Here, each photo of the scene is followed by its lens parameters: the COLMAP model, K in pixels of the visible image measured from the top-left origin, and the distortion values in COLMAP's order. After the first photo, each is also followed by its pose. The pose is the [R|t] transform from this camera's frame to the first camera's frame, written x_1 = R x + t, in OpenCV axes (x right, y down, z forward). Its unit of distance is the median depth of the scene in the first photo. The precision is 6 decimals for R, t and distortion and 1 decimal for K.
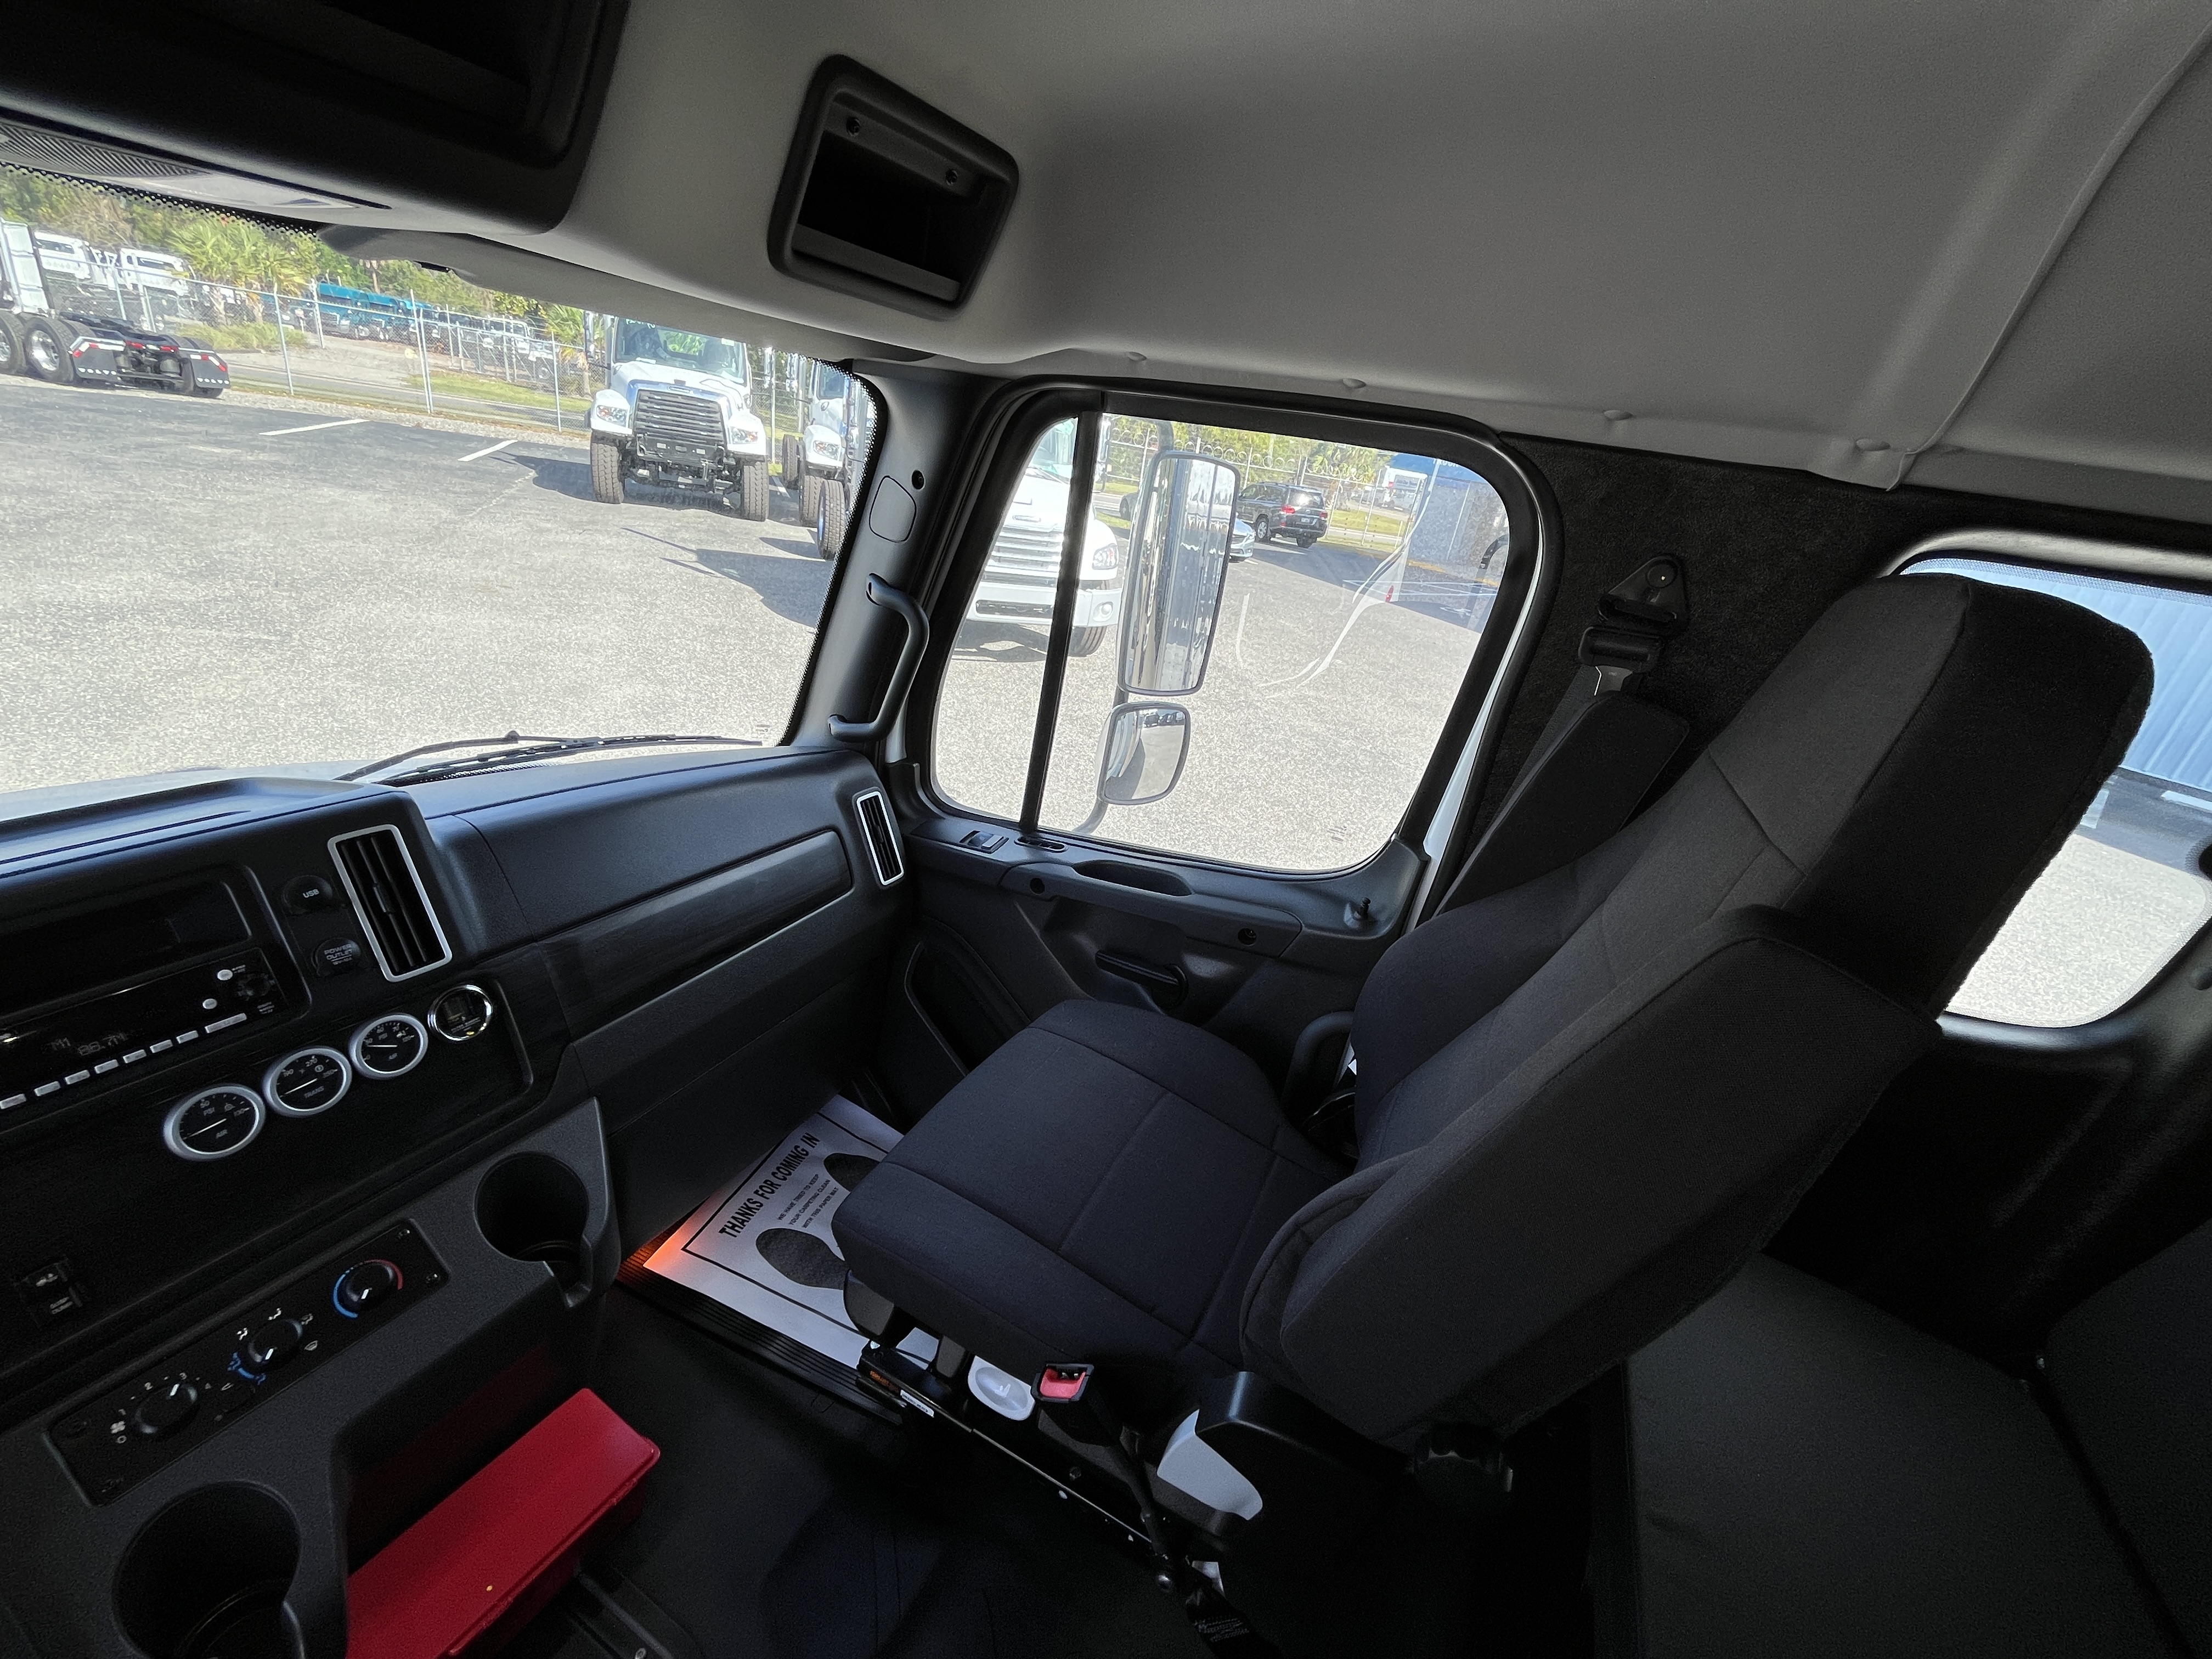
lens RADIAL K [[897.9, 0, 1106.0], [0, 897.9, 829.5], [0, 0, 1]] dist [-0.001782, -0.000799]
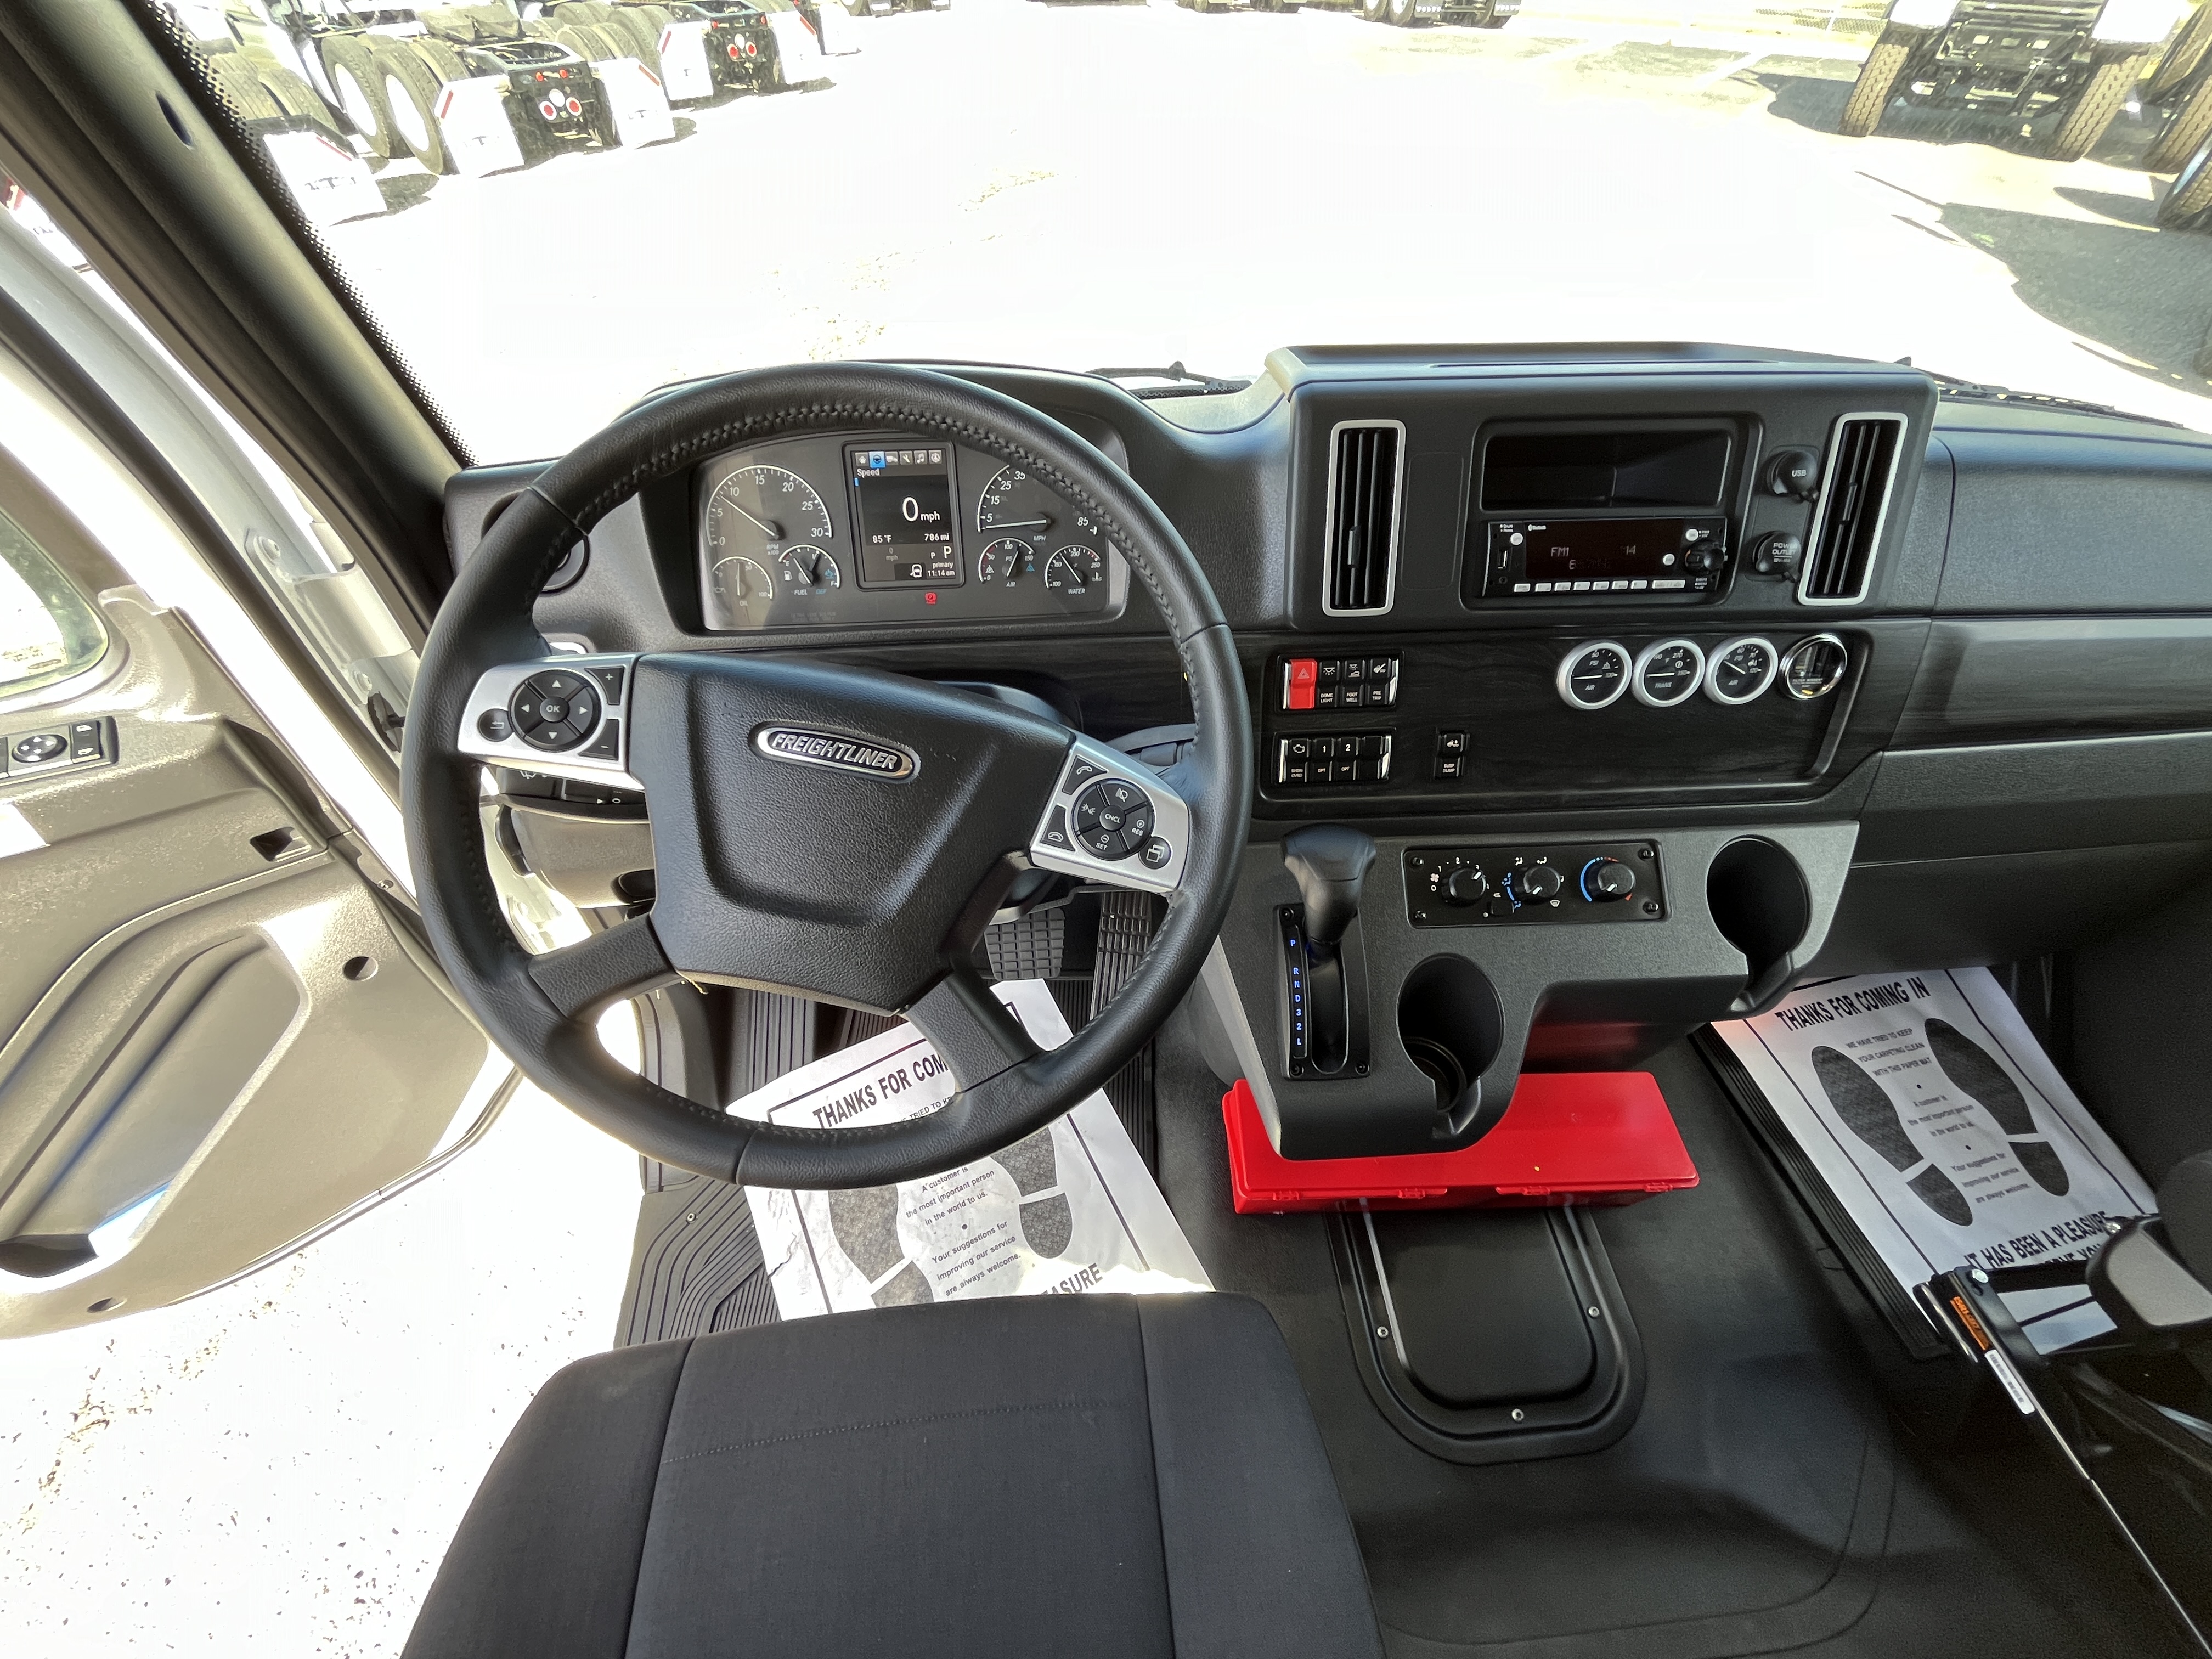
lens RADIAL K [[897.9, 0, 1106.0], [0, 897.9, 829.5], [0, 0, 1]] dist [-0.001782, -0.000799]
pose [[0.516986, 0.501594, -0.693635, -0.348904], [-0.278073, 0.864790, 0.418107, 0.149949], [0.809568, -0.023274, 0.586564, -0.056612]]
